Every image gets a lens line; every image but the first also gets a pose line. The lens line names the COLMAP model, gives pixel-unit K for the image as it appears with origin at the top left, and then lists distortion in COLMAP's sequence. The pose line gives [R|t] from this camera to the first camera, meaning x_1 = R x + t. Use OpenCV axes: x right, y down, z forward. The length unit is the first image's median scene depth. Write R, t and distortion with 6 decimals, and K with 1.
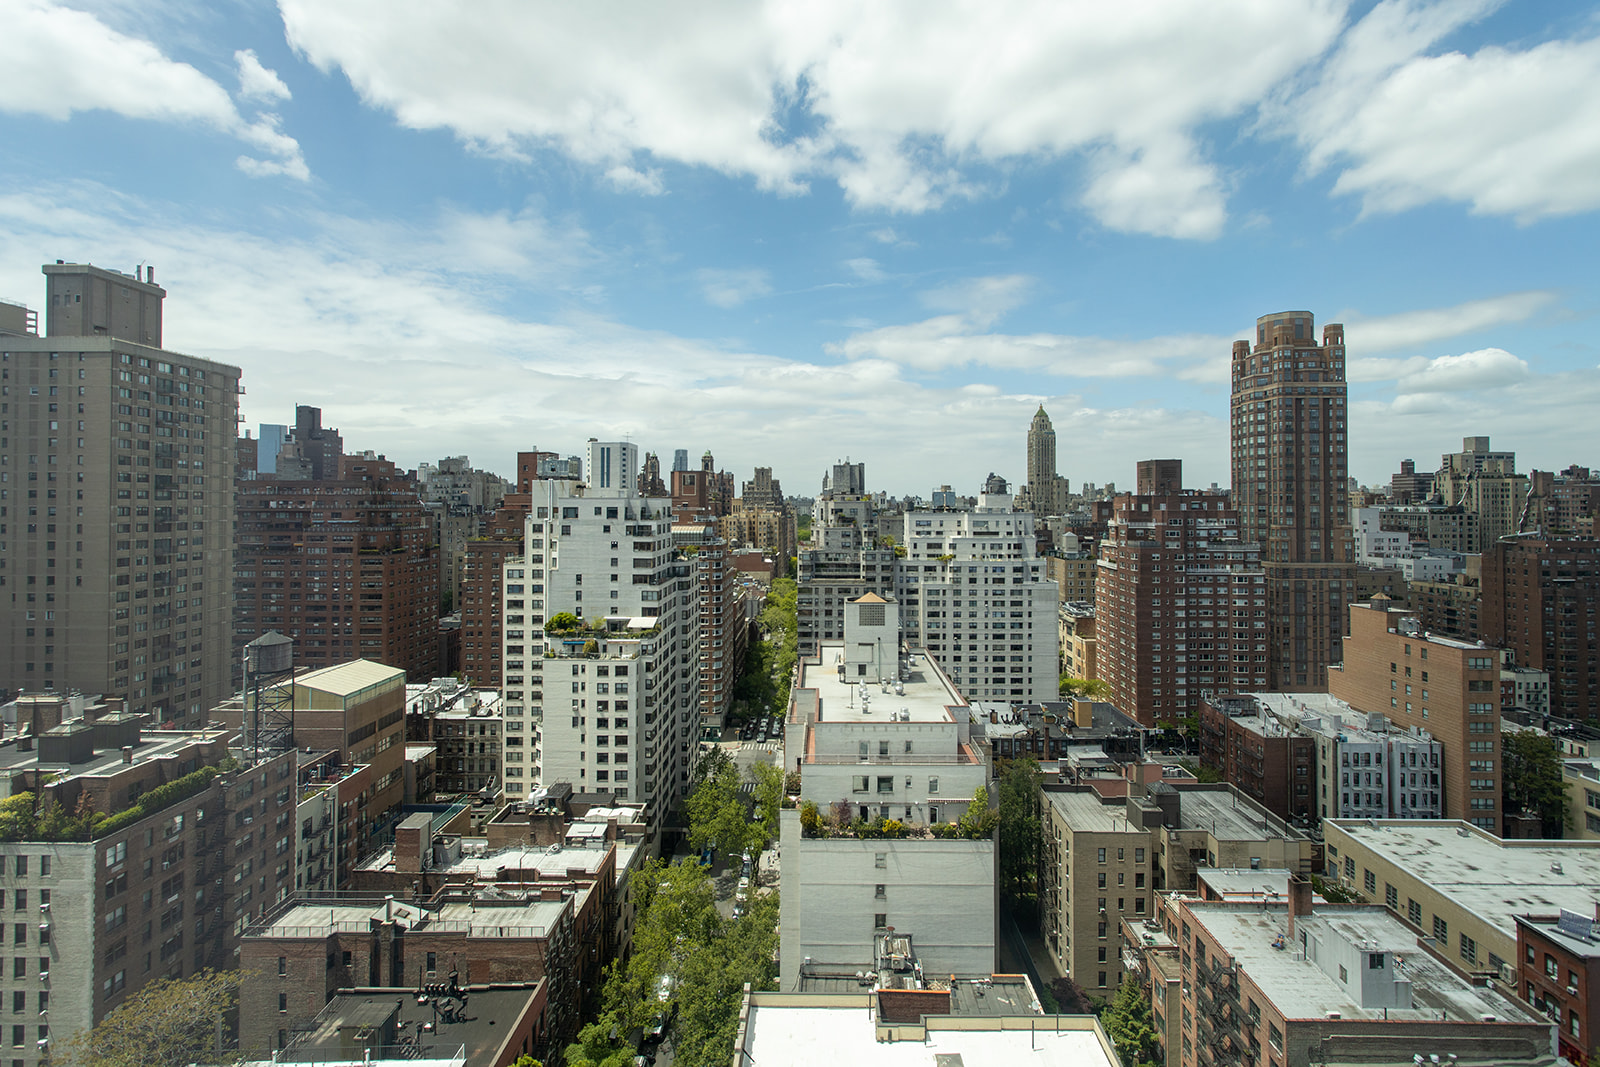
lens RADIAL K [[775.4, 0, 819.9], [0, 775.4, 493.7], [0, 0, 1]] dist [0.004332, 0.000186]
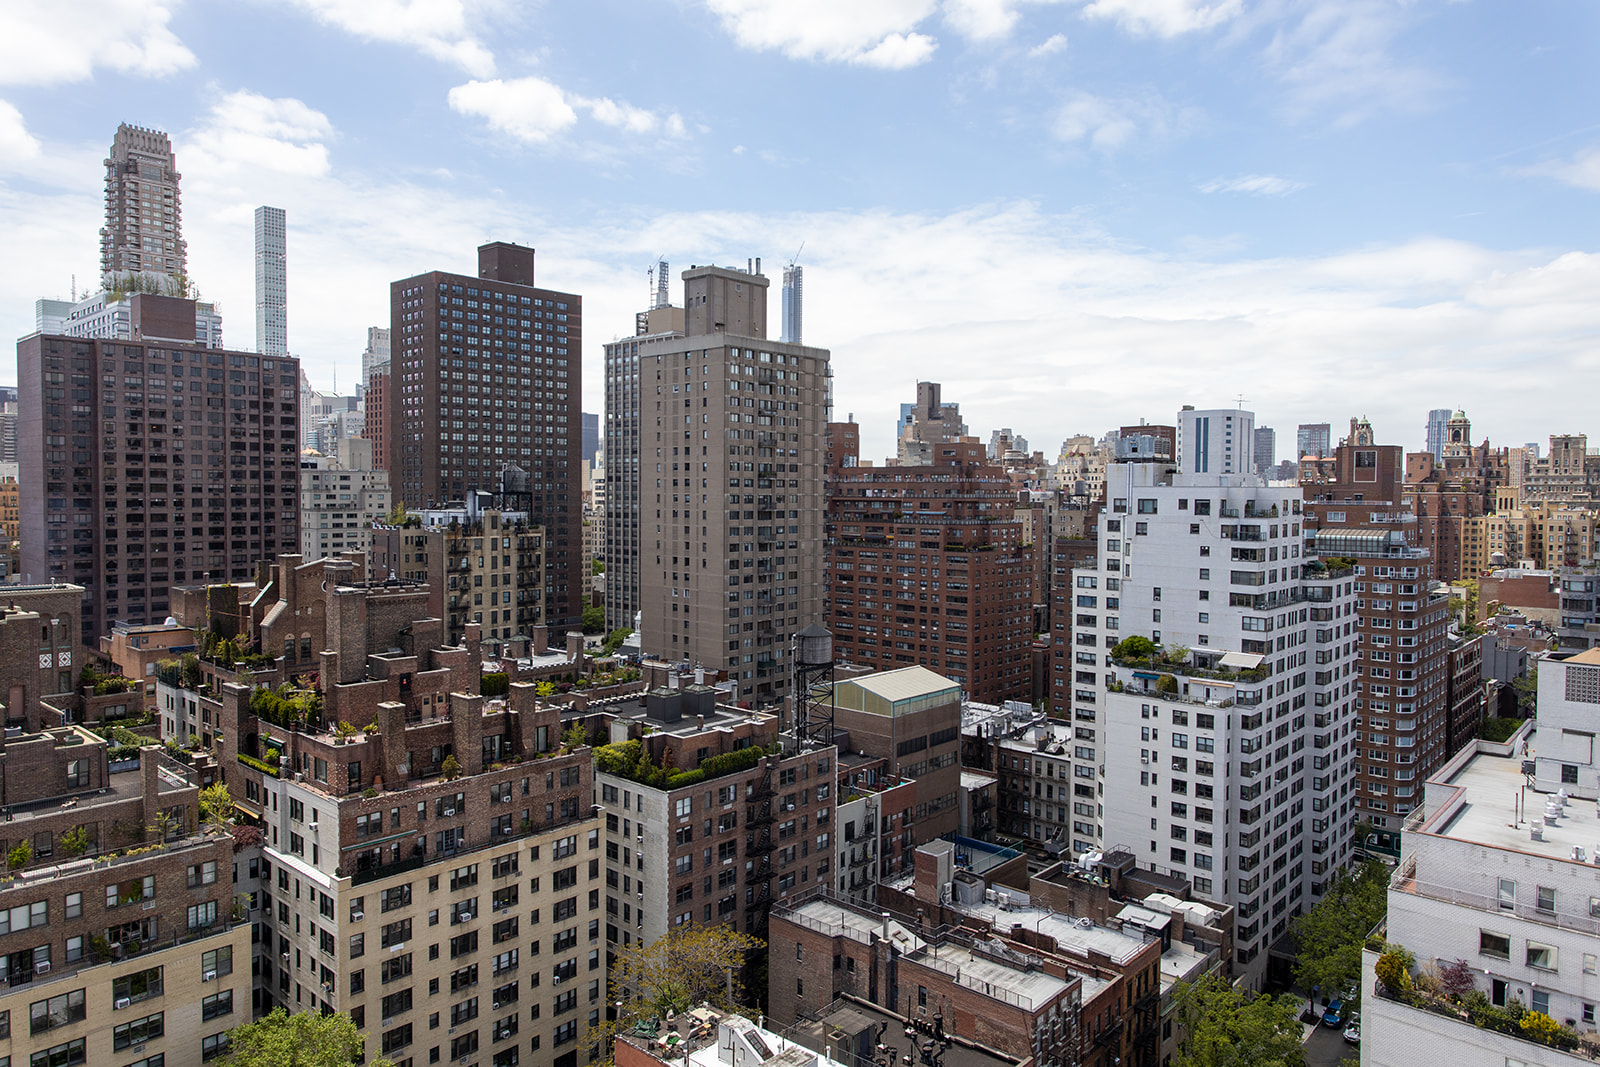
lens RADIAL K [[1061.0, 0, 797.9], [0, 1061.0, 521.8], [0, 0, 1]] dist [-0.000033, 0.002062]
pose [[0.743087, 0.023052, -0.668797, 0.121045], [0.003299, 0.999268, 0.038108, -0.000881], [0.669186, -0.030524, 0.742468, -0.001695]]
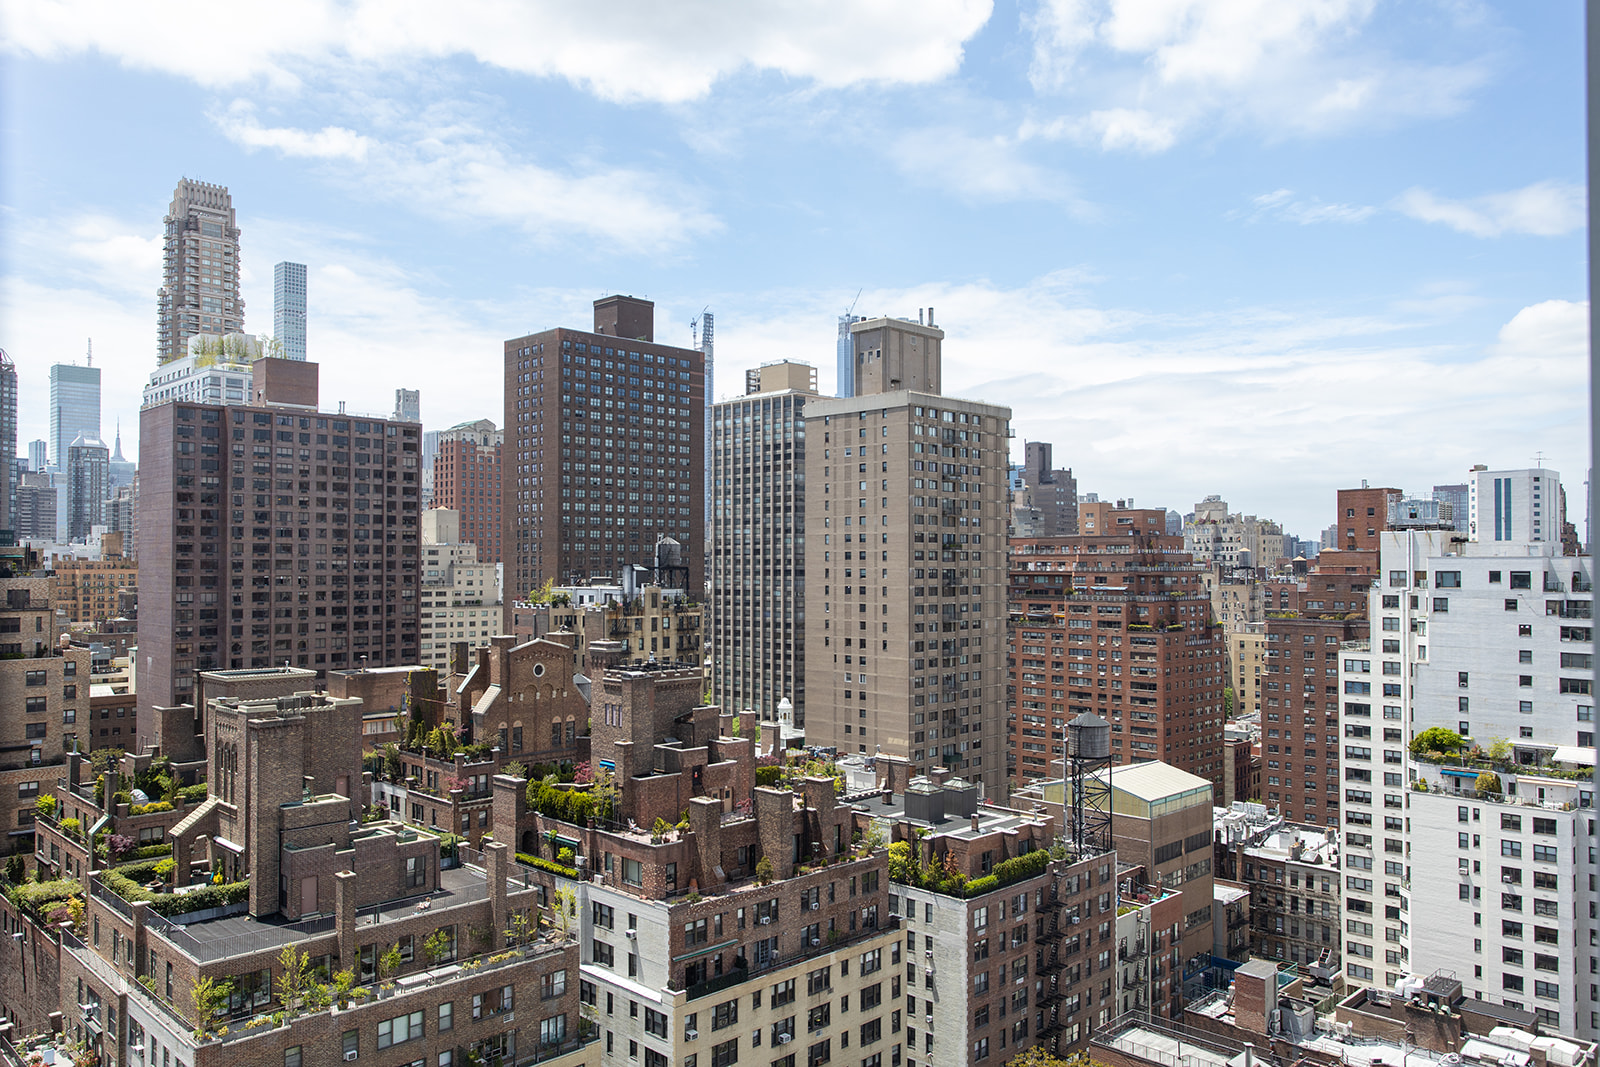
lens RADIAL K [[1185.3, 0, 757.4], [0, 1185.3, 546.5], [0, 0, 1]] dist [-0.000748, 0.006122]
pose [[0.703485, -0.011020, -0.710625, -0.013347], [0.008716, 0.999938, -0.006877, -0.001891], [0.710657, -0.001356, 0.703538, -0.144894]]
